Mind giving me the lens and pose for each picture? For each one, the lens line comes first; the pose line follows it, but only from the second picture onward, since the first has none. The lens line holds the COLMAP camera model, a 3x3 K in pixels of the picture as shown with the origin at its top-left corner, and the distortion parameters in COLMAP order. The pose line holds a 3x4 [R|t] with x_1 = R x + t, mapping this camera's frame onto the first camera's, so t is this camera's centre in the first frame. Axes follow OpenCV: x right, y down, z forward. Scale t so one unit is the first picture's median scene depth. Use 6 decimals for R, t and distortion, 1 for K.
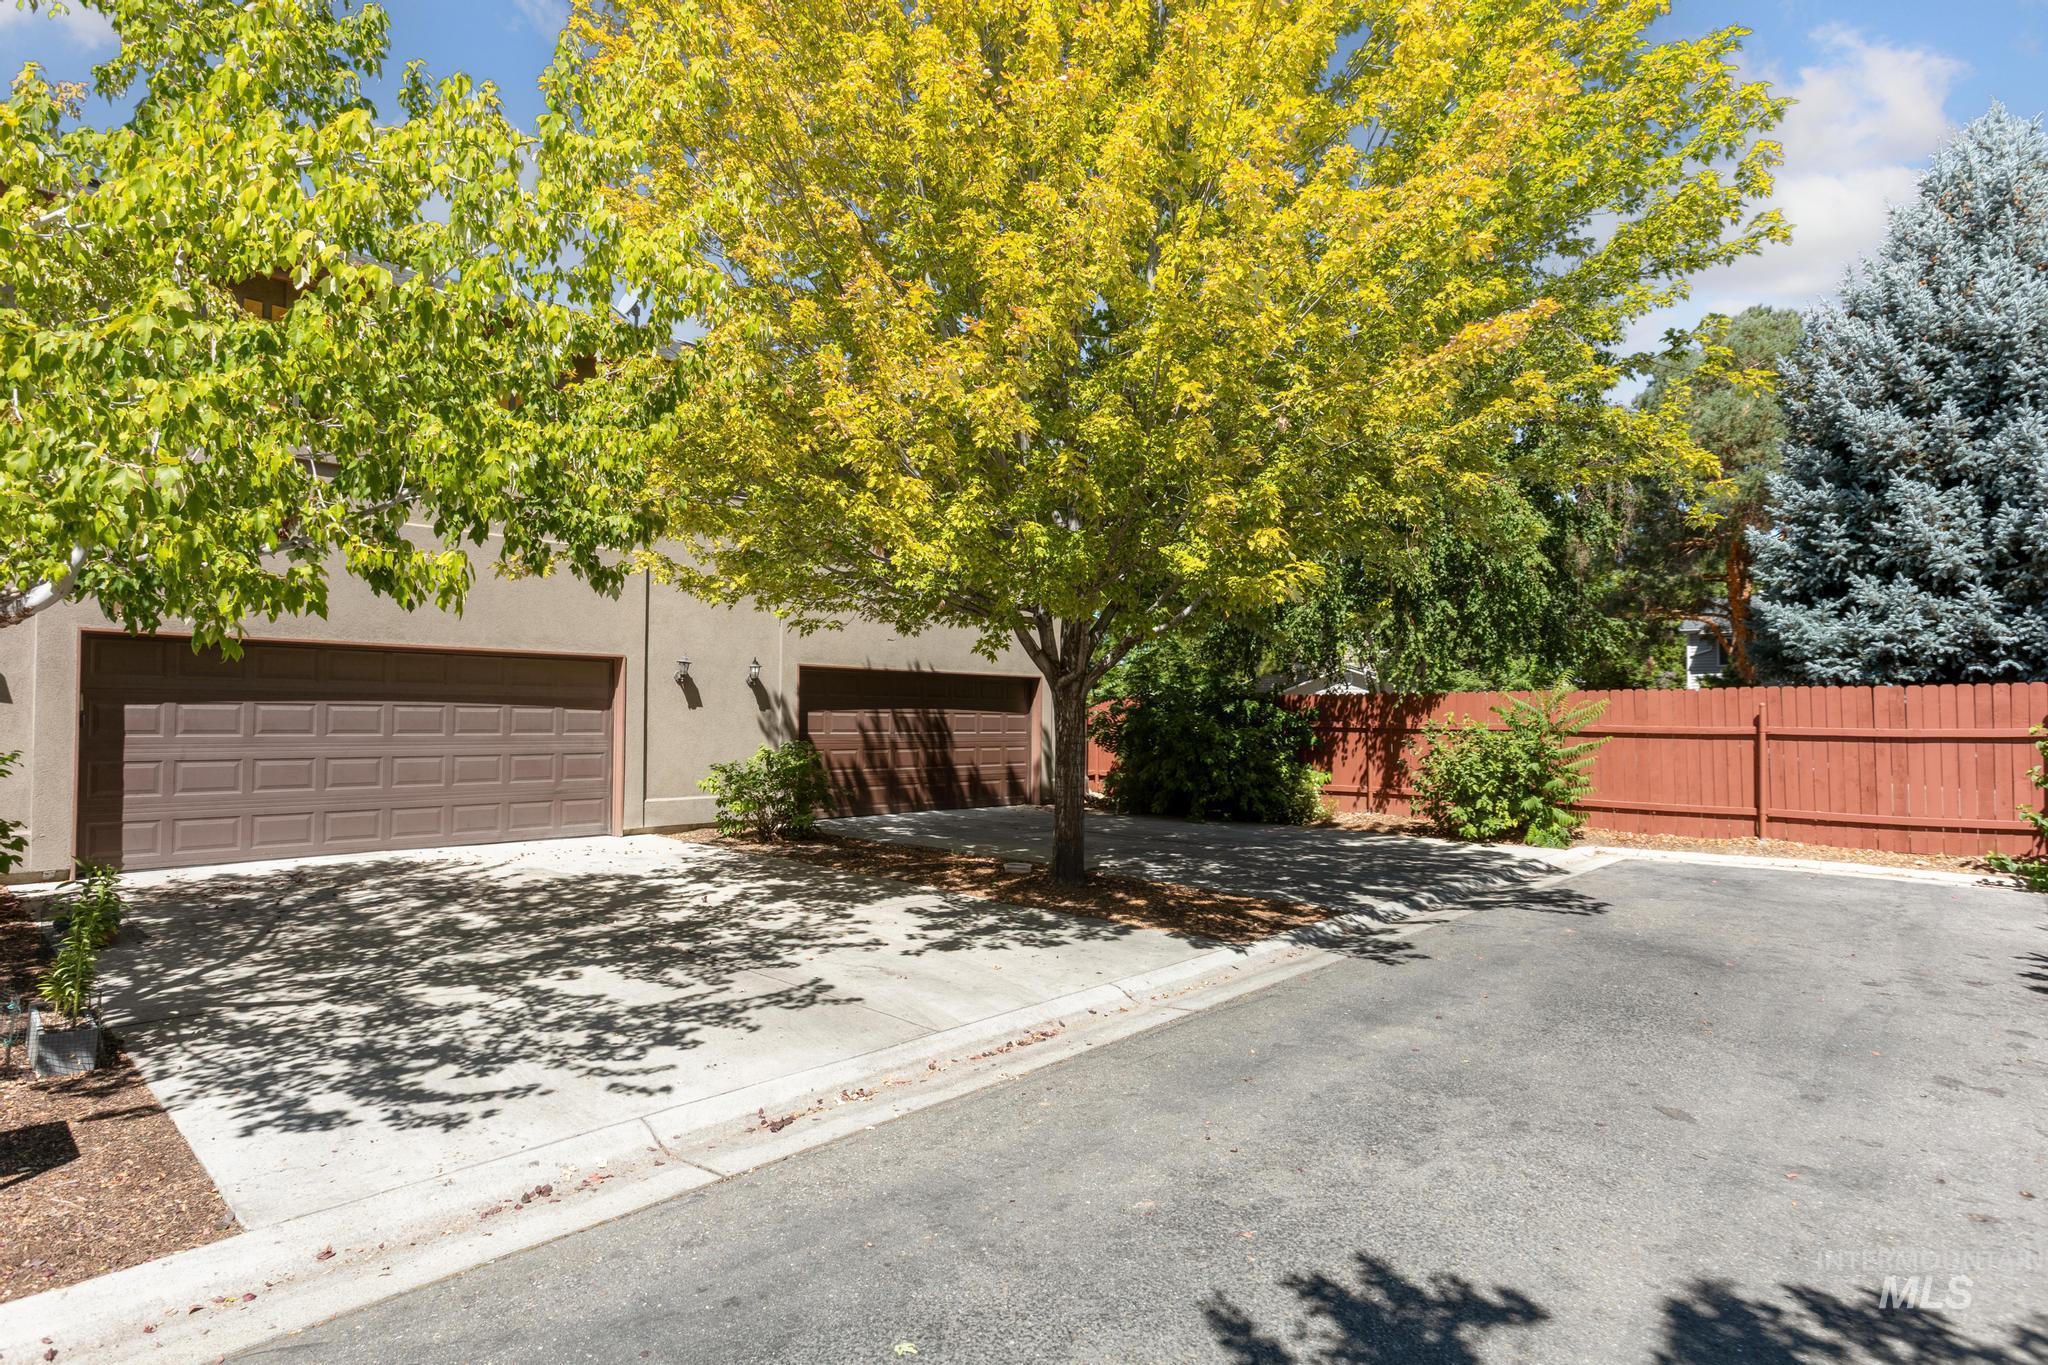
lens RADIAL K [[1074.5, 0, 1028.9], [0, 1074.5, 689.0], [0, 0, 1]] dist [-0.023303, 0.019756]
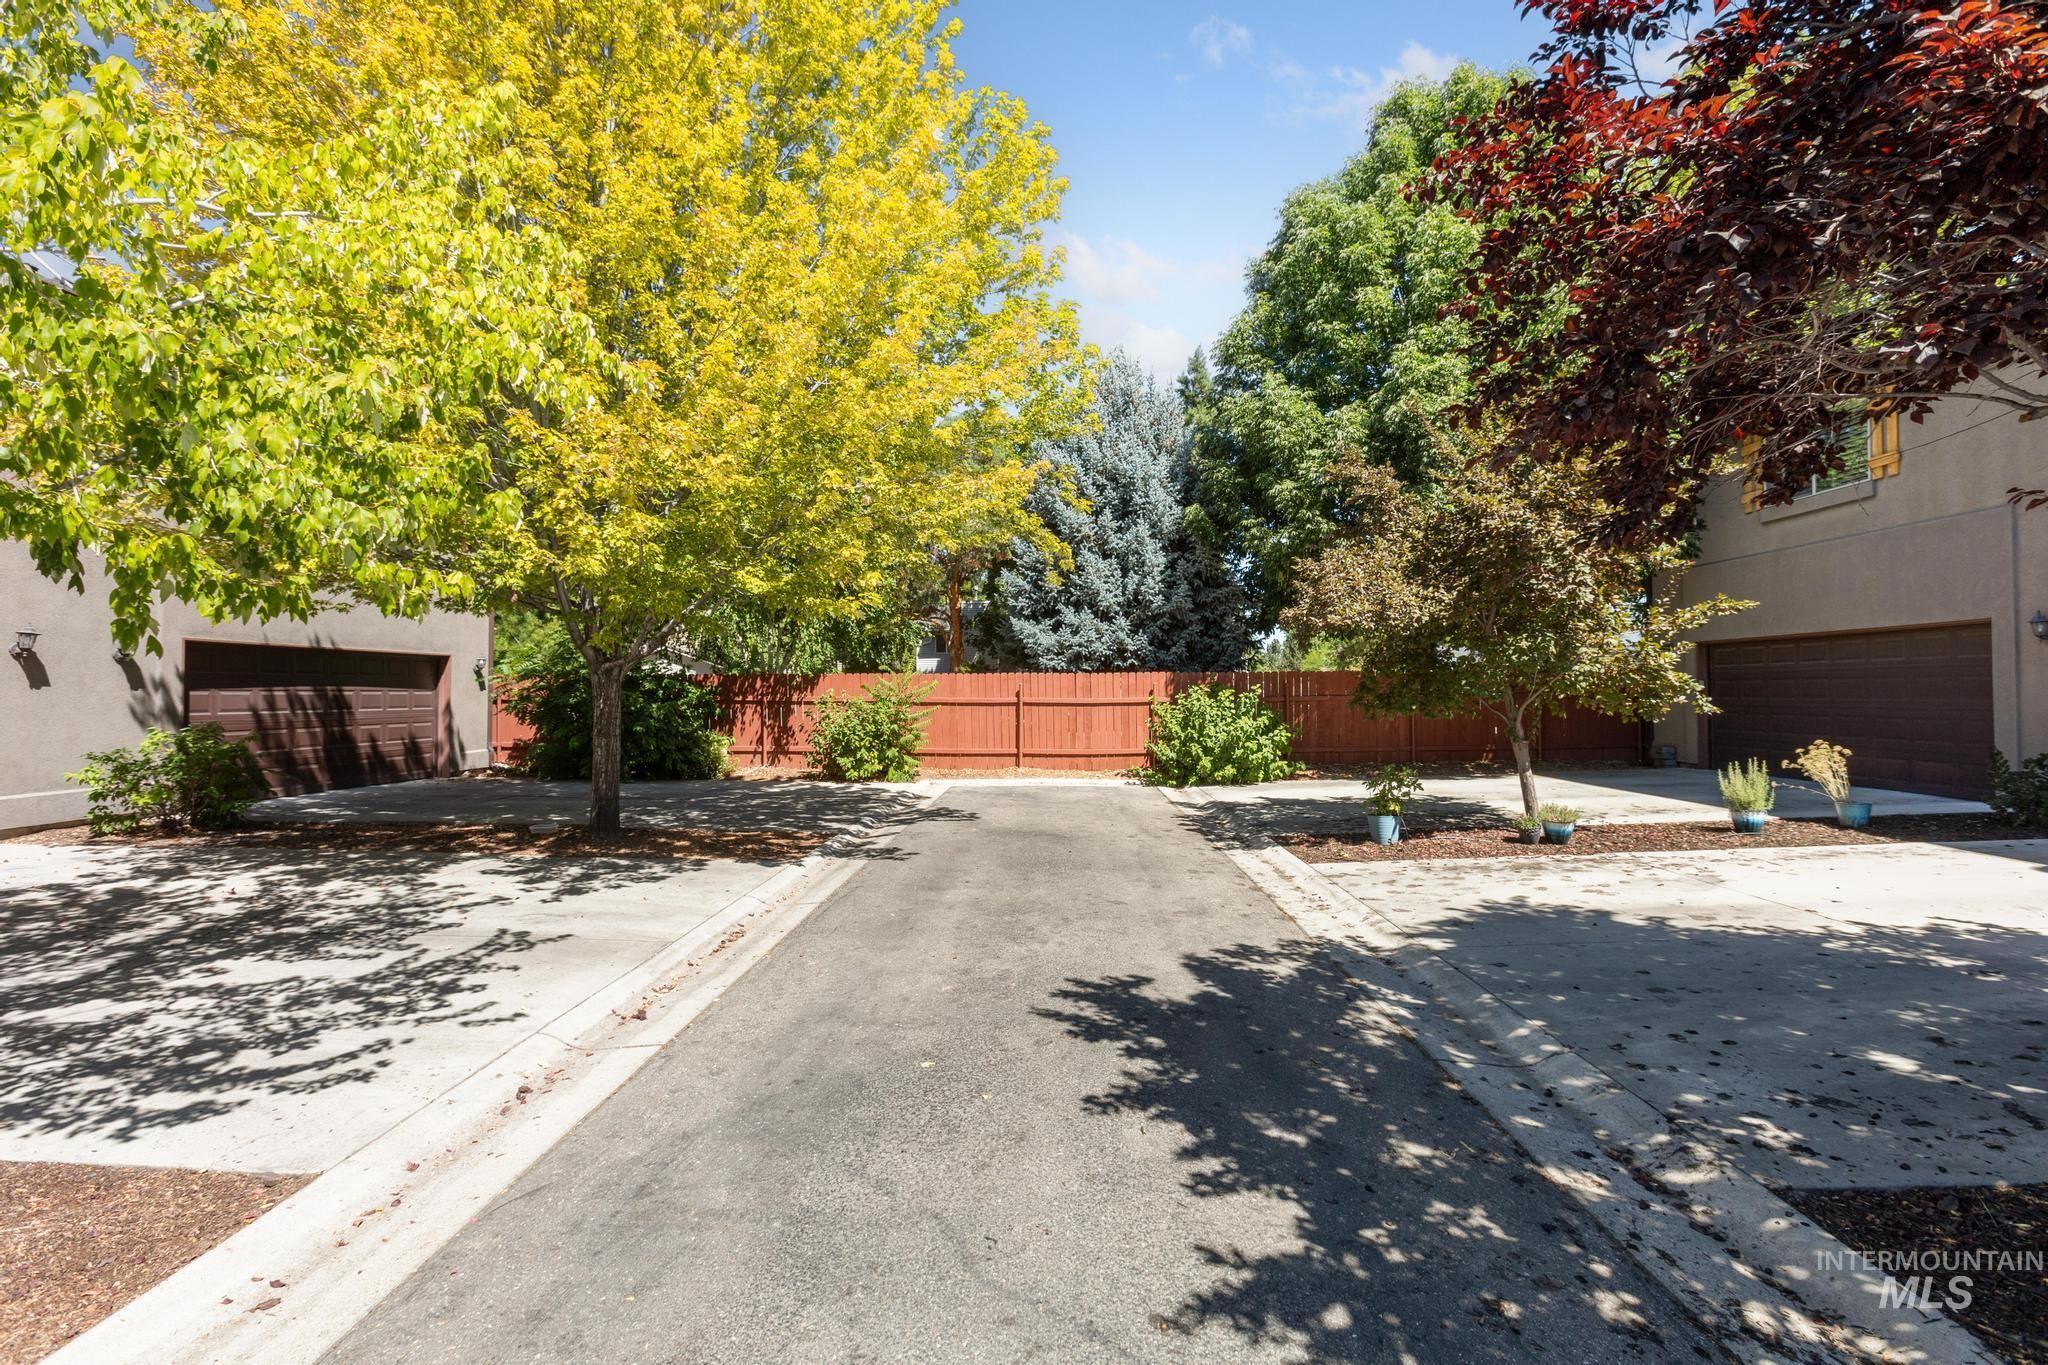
lens RADIAL K [[912.5, 0, 1029.4], [0, 912.5, 665.6], [0, 0, 1]] dist [-0.016924, 0.007797]
pose [[0.761816, 0.012481, 0.647673, -0.271628], [-0.013128, 0.999906, -0.003828, -0.011240], [-0.647660, -0.005586, 0.761909, -0.071530]]
